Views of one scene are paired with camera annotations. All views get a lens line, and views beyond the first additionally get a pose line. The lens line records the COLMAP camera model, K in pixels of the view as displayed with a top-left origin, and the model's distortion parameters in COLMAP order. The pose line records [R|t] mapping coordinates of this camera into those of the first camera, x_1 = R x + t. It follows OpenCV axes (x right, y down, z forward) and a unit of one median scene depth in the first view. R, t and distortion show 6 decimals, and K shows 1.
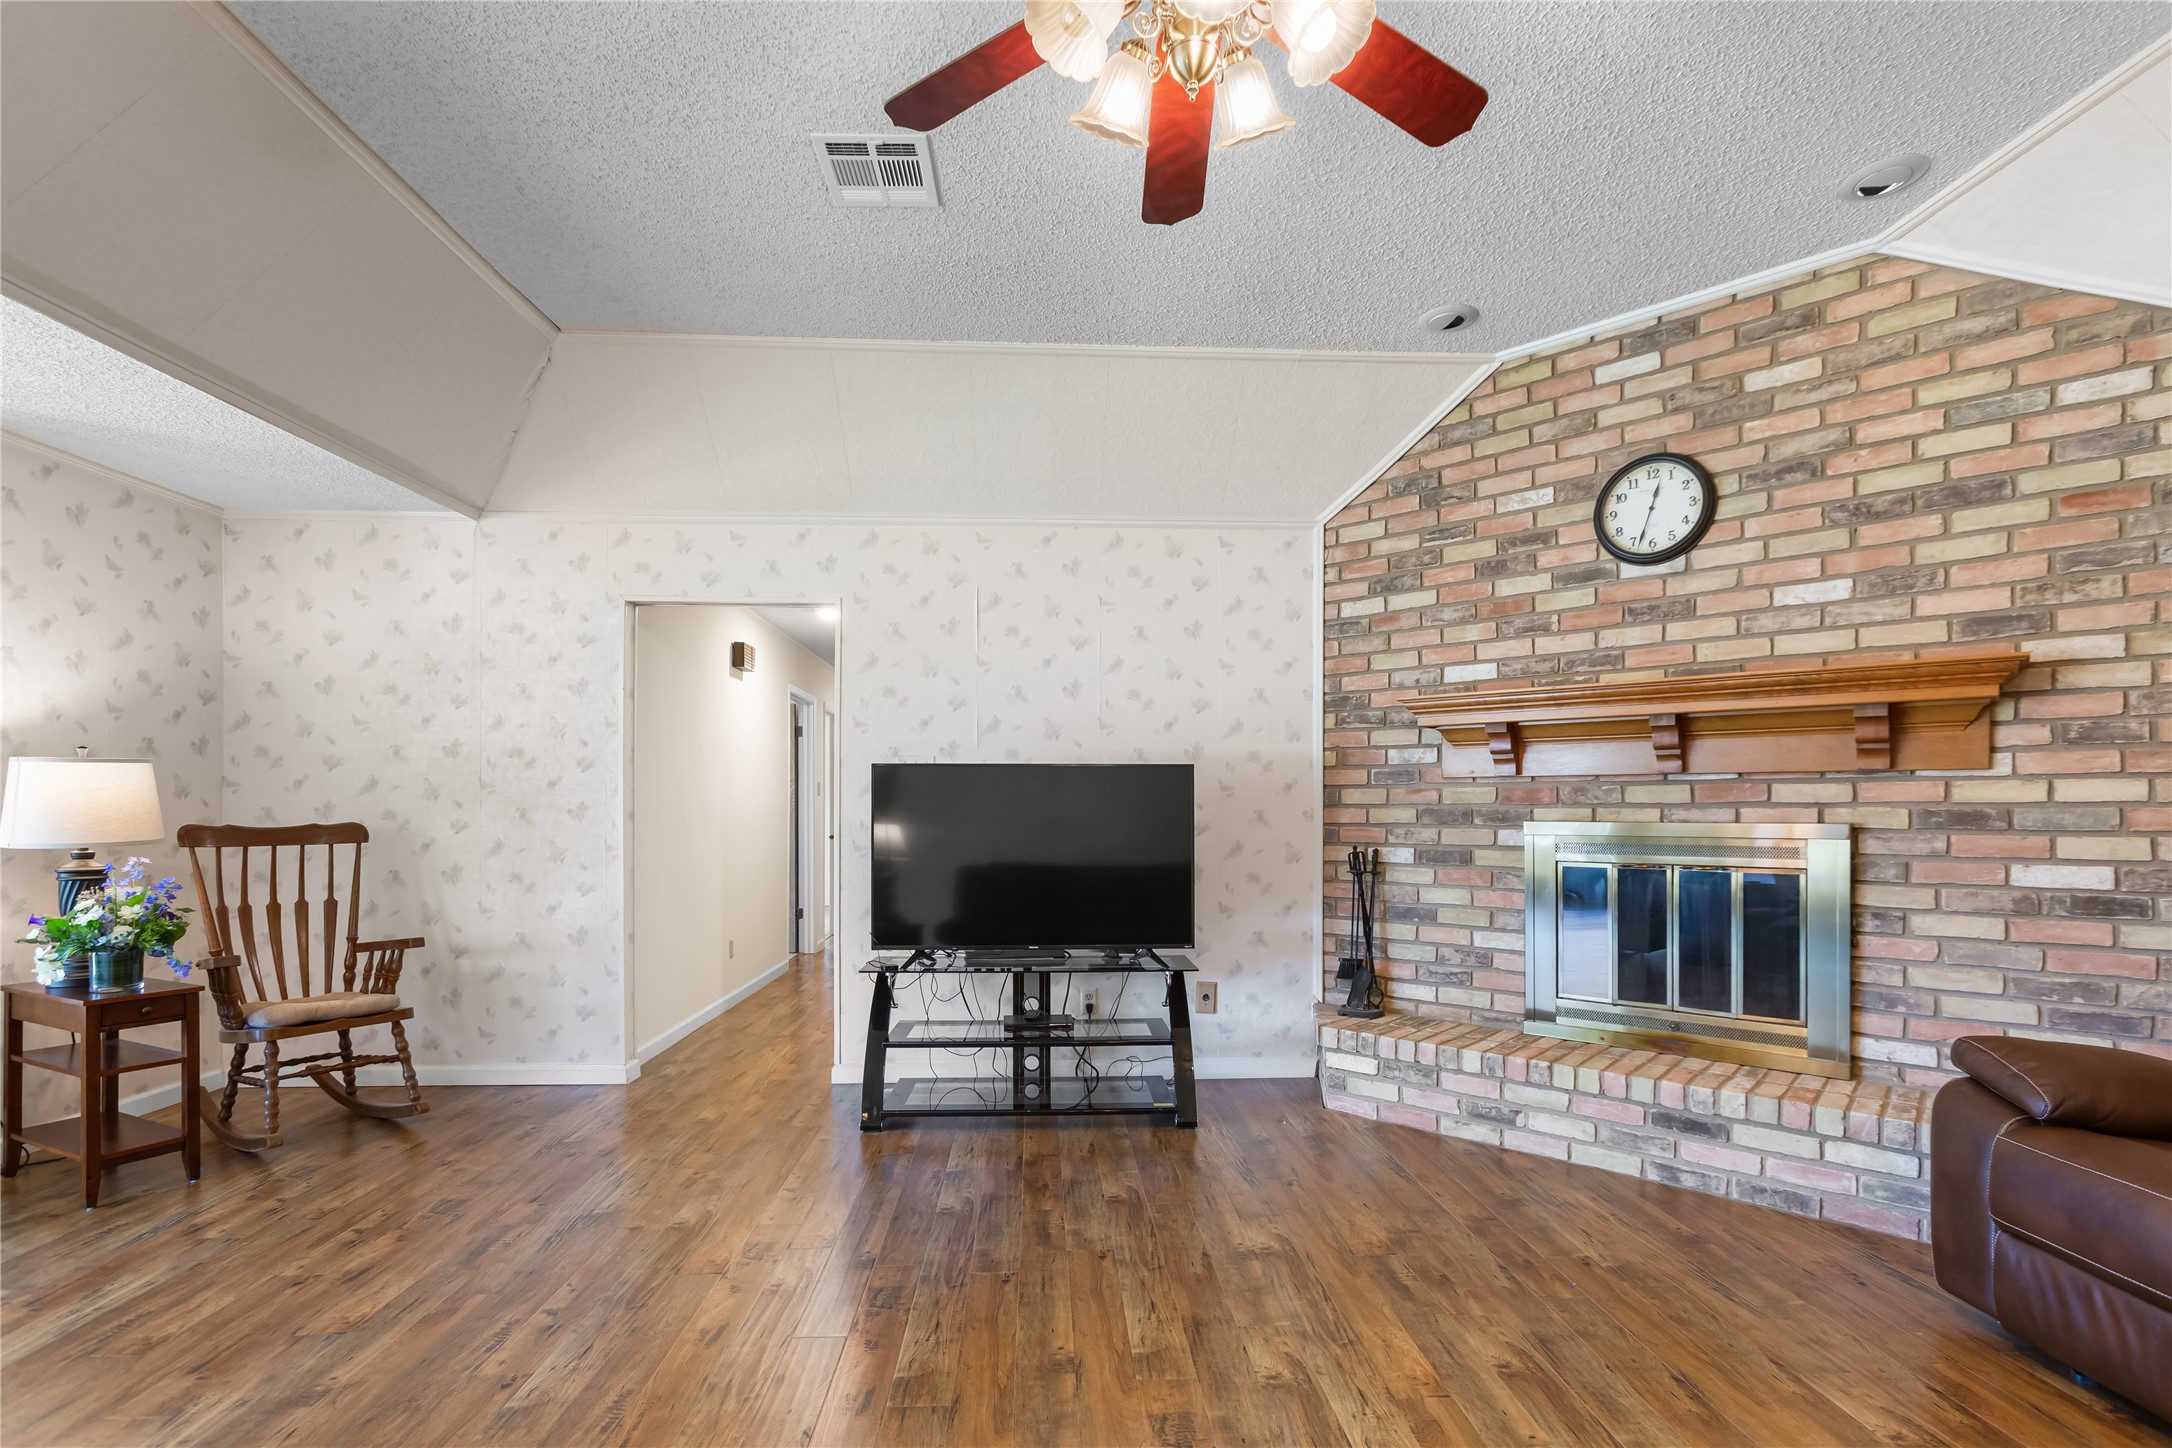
lens RADIAL K [[1005.1, 0, 1081.3], [0, 1005.1, 824.6], [0, 0, 1]] dist [-0.021486, 0.011775]
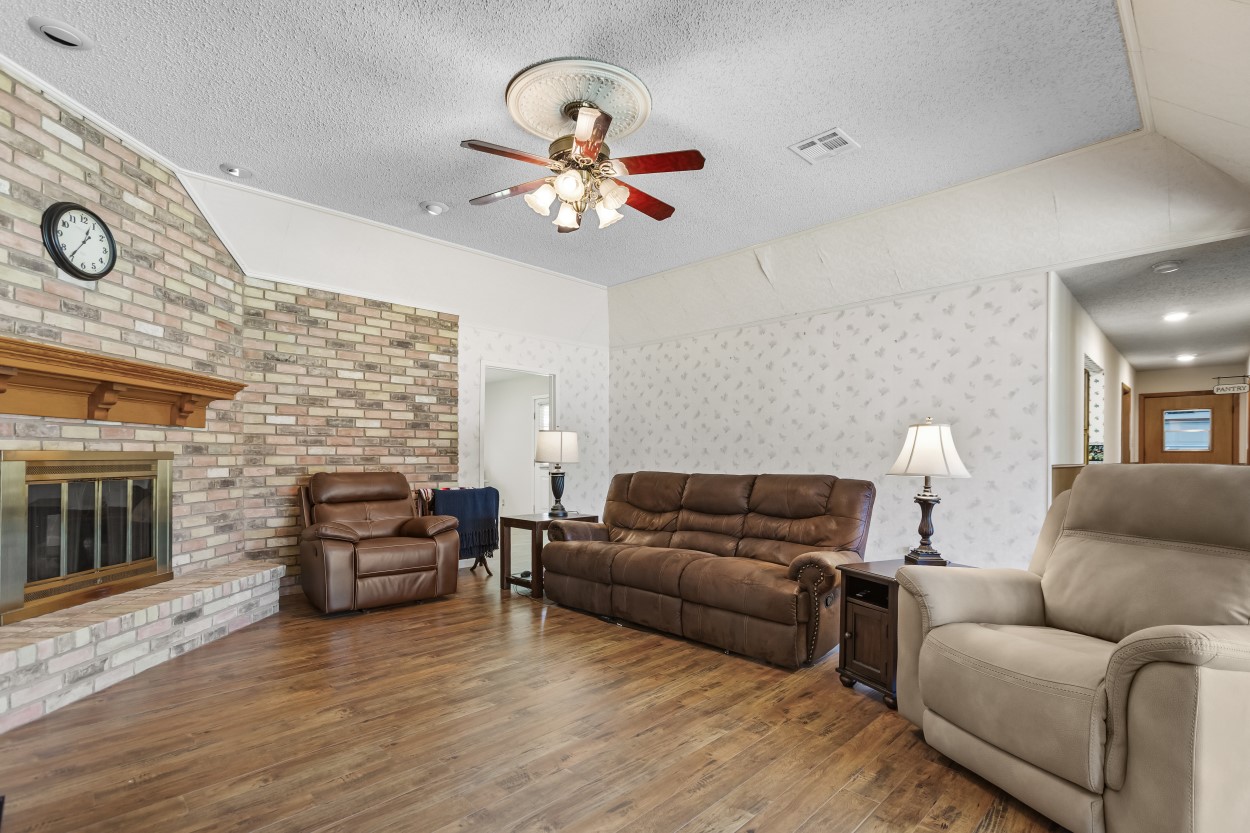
lens RADIAL K [[578.4, 0, 625.5], [0, 578.4, 468.6], [0, 0, 1]] dist [-0.021486, 0.011775]
pose [[-0.672890, -0.020603, 0.739455, -0.551332], [0.005709, 0.999438, 0.033041, 0.000282], [-0.739720, 0.026454, -0.672394, 0.870474]]
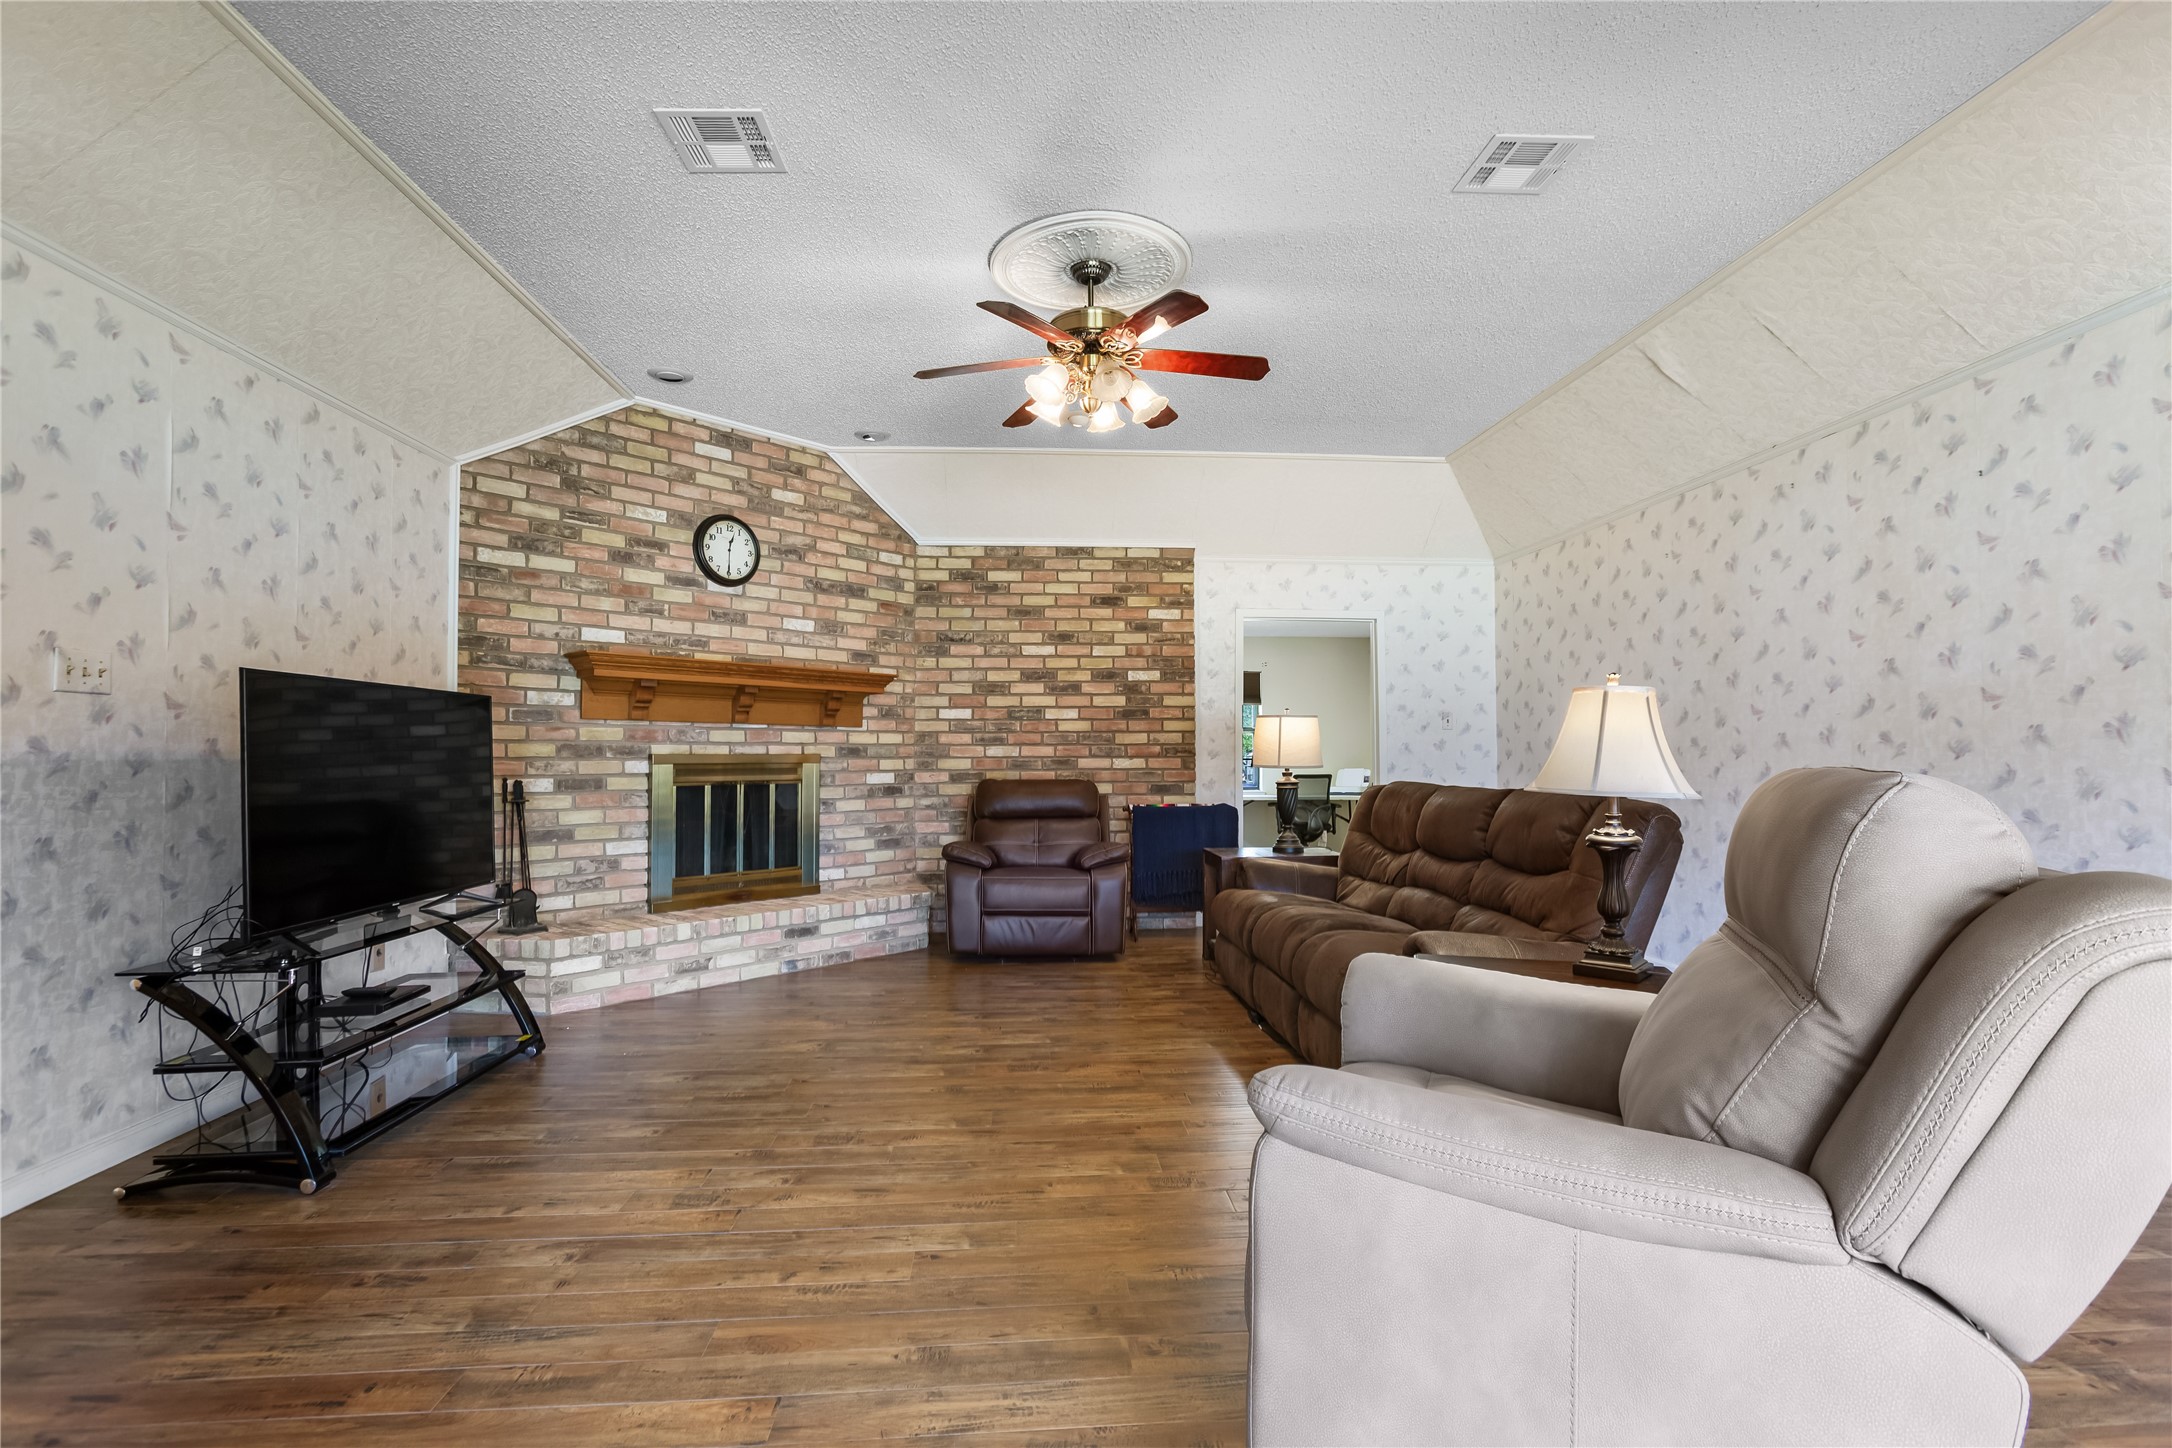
lens RADIAL K [[1005.1, 0, 1088.7], [0, 1005.1, 751.6], [0, 0, 1]] dist [-0.021486, 0.011775]
pose [[-0.028077, 0.002900, 0.999602, -0.871583], [0.017193, 0.999849, -0.002418, 0.005983], [-0.999458, 0.017118, -0.028123, 0.436834]]
